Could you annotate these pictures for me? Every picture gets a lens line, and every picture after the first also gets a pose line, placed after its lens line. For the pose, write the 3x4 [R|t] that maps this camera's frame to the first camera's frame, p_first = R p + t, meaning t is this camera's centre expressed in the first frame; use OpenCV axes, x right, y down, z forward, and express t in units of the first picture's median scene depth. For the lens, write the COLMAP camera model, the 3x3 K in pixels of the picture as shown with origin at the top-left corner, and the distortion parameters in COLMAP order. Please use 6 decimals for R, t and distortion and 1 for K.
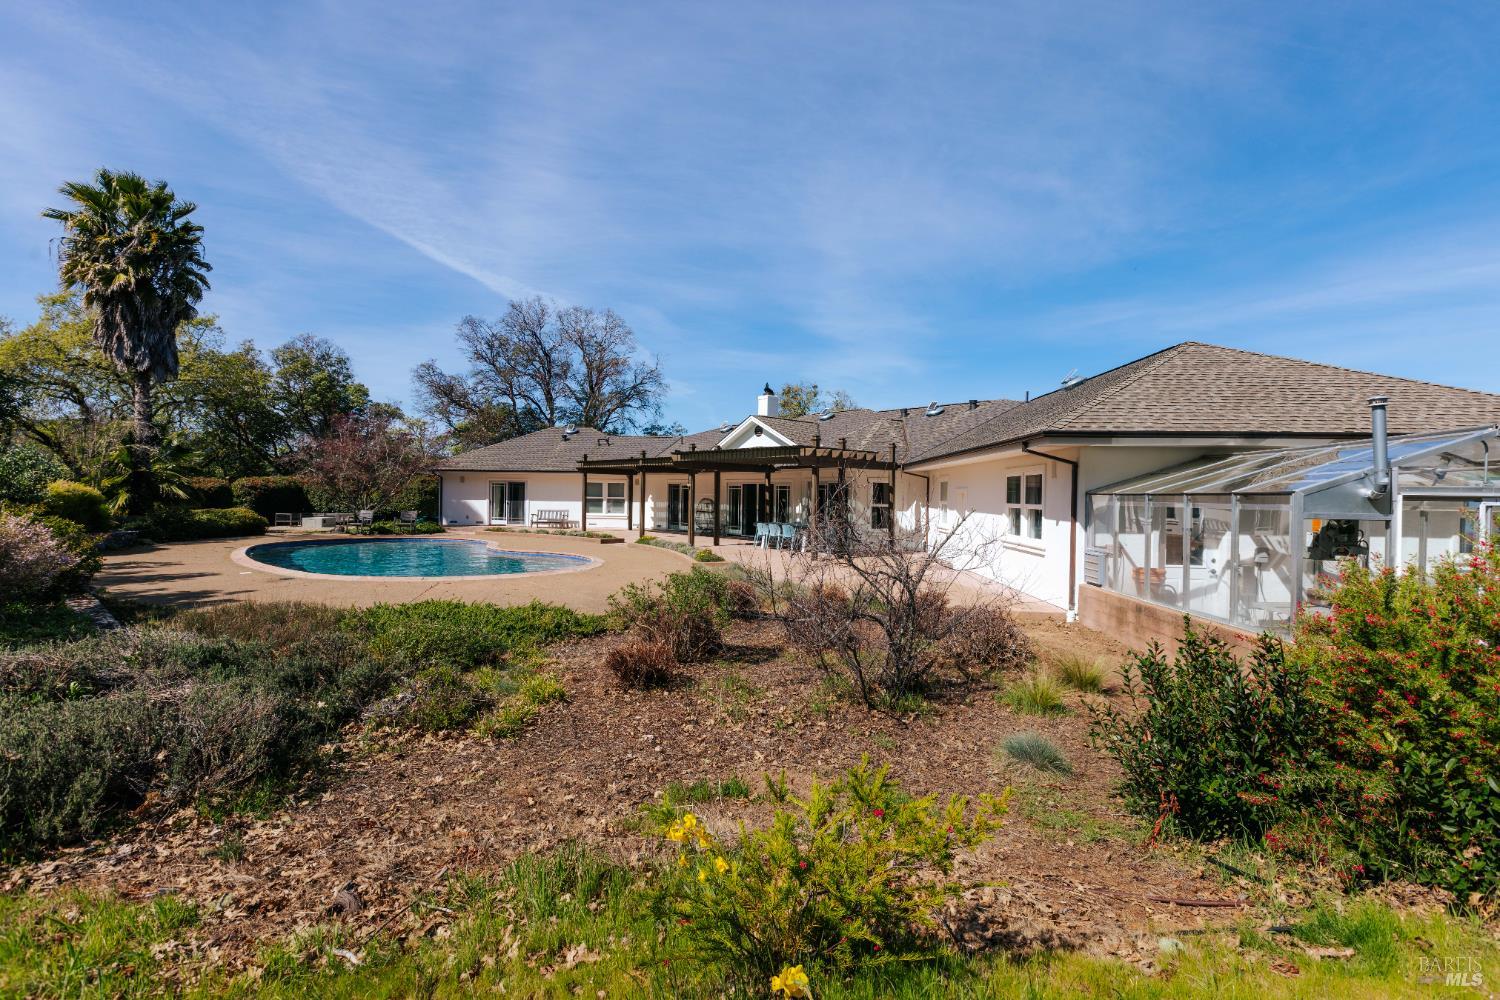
lens RADIAL K [[670.2, 0, 750.0], [0, 670.2, 500.0], [0, 0, 1]] dist [-0.000085, 0.000155]
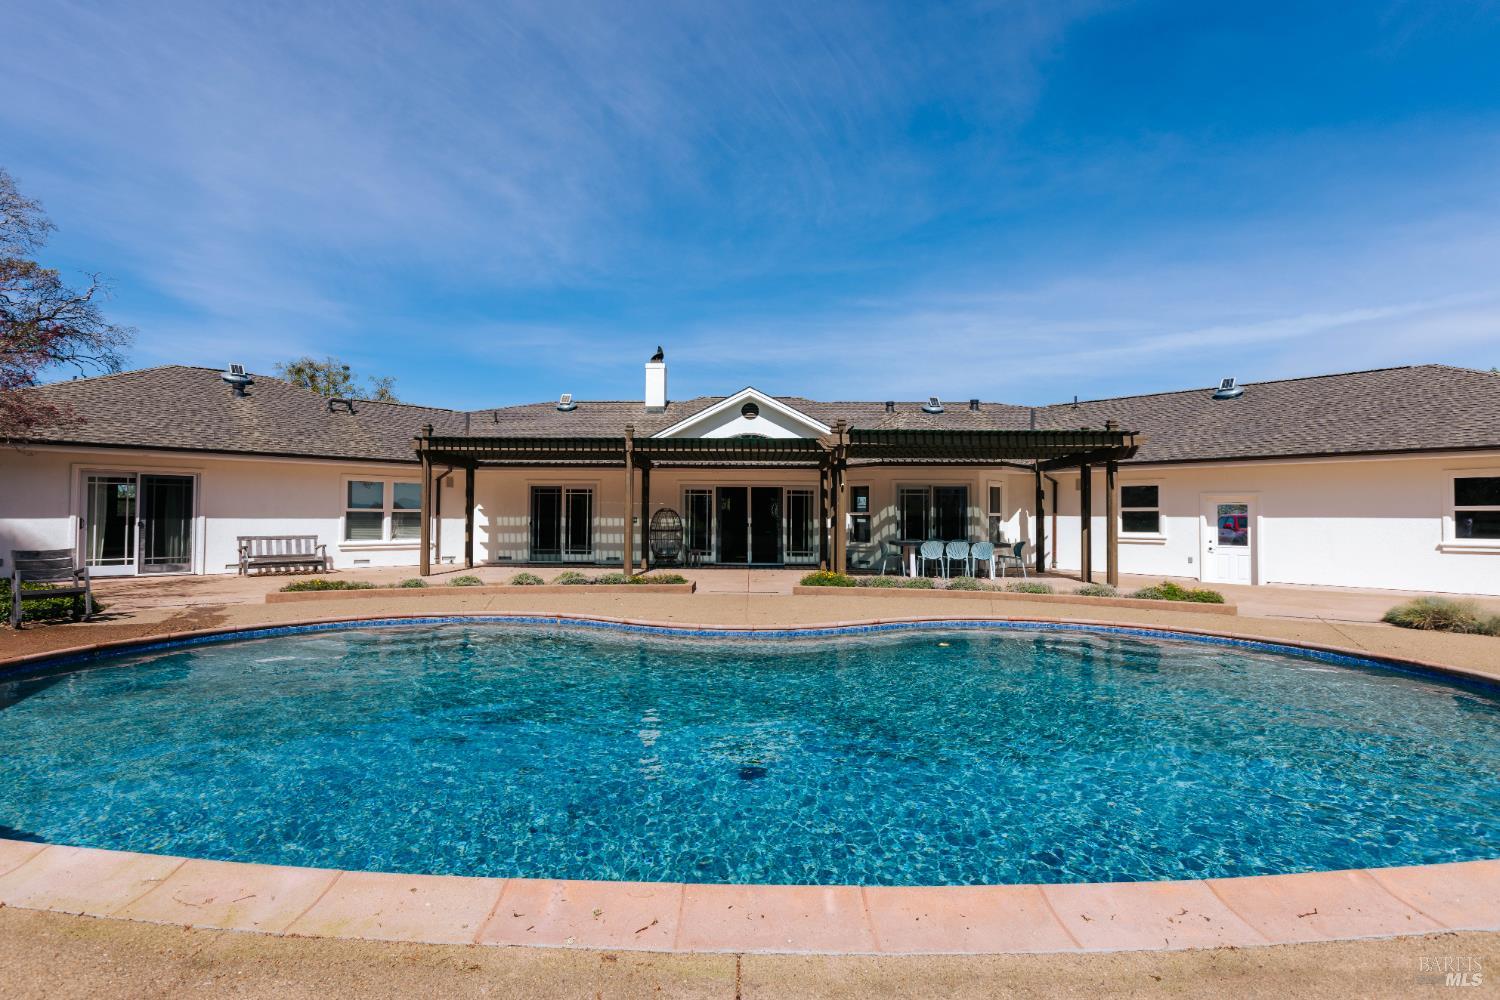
lens RADIAL K [[695.9, 0, 750.0], [0, 695.9, 500.0], [0, 0, 1]] dist [-0.012829, 0.000130]
pose [[0.689469, 0.001679, 0.724313, -0.423611], [0.009978, 0.999880, -0.011815, -0.002101], [-0.724247, 0.015373, 0.689370, 0.418009]]
